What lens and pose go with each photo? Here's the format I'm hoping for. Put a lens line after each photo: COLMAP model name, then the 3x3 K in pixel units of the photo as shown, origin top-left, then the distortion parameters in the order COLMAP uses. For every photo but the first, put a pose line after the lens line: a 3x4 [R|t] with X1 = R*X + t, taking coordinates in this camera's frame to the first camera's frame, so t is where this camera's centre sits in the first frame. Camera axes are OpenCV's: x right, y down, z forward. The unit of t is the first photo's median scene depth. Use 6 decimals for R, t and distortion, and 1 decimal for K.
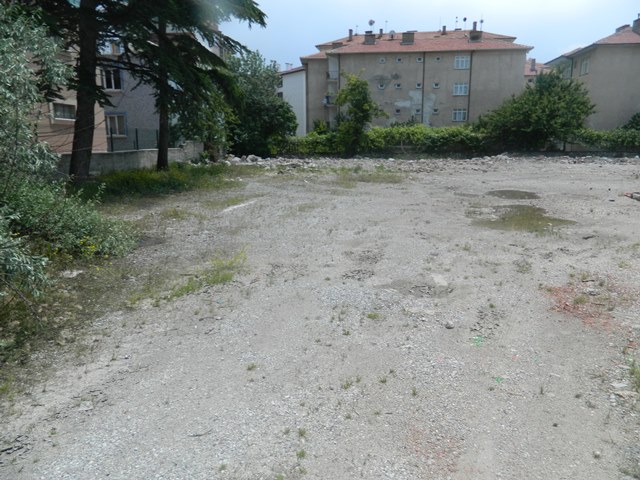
lens RADIAL K [[478.4, 0, 320.0], [0, 478.4, 237.4], [0, 0, 1]] dist [0.003781, 0.002888]
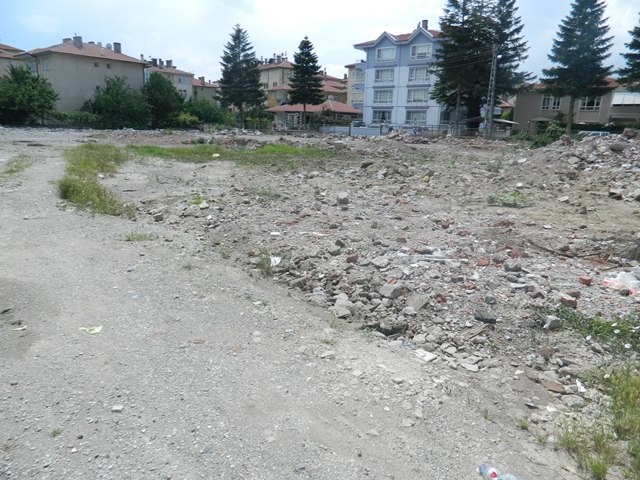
lens RADIAL K [[478.4, 0, 320.0], [0, 478.4, 237.4], [0, 0, 1]] dist [0.003781, 0.002888]
pose [[0.553051, -0.171482, 0.815309, -0.273815], [0.133078, 0.984207, 0.116735, 0.099811], [-0.822450, 0.043940, 0.567137, -0.505767]]
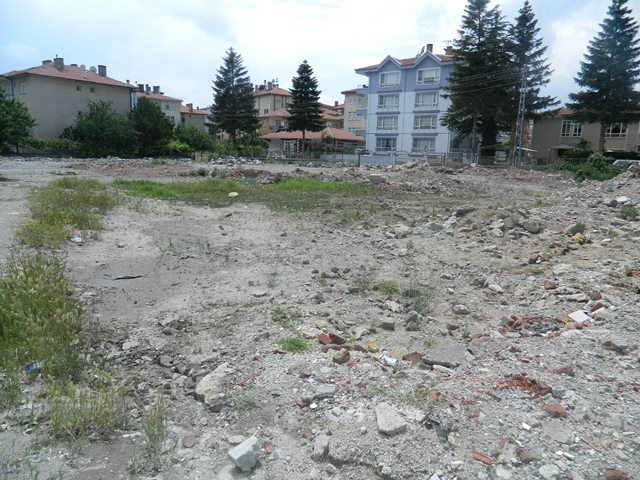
lens RADIAL K [[478.4, 0, 320.0], [0, 478.4, 237.4], [0, 0, 1]] dist [0.003781, 0.002888]
pose [[0.524519, -0.130334, 0.841364, -0.188819], [0.137336, 0.988224, 0.067467, 0.073107], [-0.840249, 0.080162, 0.536242, -0.378232]]
